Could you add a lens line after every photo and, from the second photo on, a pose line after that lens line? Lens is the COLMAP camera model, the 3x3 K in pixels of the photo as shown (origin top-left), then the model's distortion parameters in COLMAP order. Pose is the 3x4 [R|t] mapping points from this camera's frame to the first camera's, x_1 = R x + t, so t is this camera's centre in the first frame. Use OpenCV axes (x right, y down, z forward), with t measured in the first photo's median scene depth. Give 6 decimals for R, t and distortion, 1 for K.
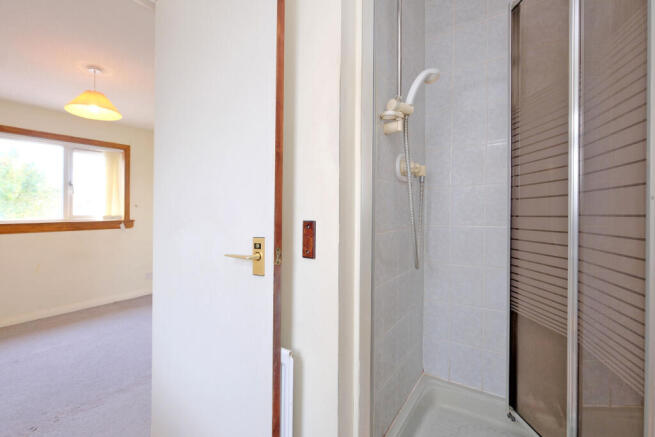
lens RADIAL K [[284.6, 0, 335.5], [0, 284.6, 202.9], [0, 0, 1]] dist [-0.003772, 0.001129]
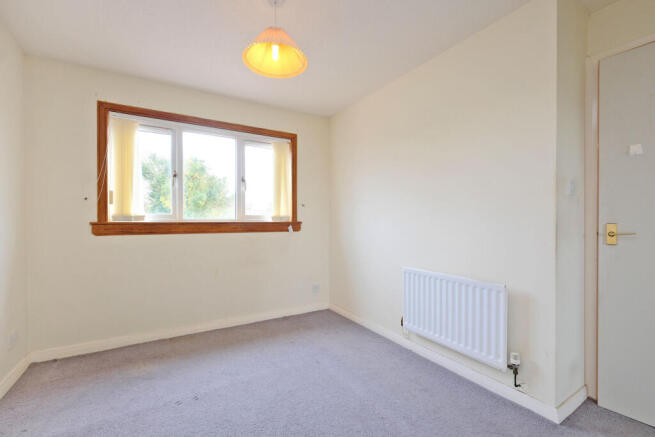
lens RADIAL K [[284.6, 0, 330.9], [0, 284.6, 217.6], [0, 0, 1]] dist [-0.003772, 0.001129]
pose [[0.910080, 0.009034, -0.414334, -0.288515], [0.000644, 0.999730, 0.023212, 0.029127], [0.414432, -0.021391, 0.909829, 0.277044]]
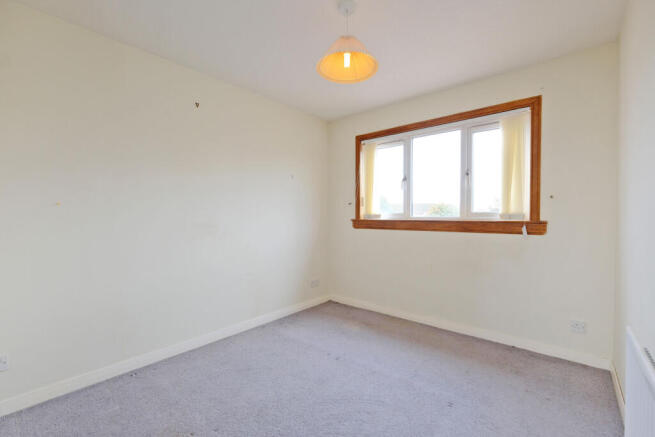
lens RADIAL K [[284.6, 0, 332.5], [0, 284.6, 218.0], [0, 0, 1]] dist [-0.003772, 0.001129]
pose [[-0.100105, 0.017268, -0.994827, -0.094657], [0.028812, 0.999480, 0.014450, 0.033731], [0.994560, -0.027217, -0.100550, 0.648902]]
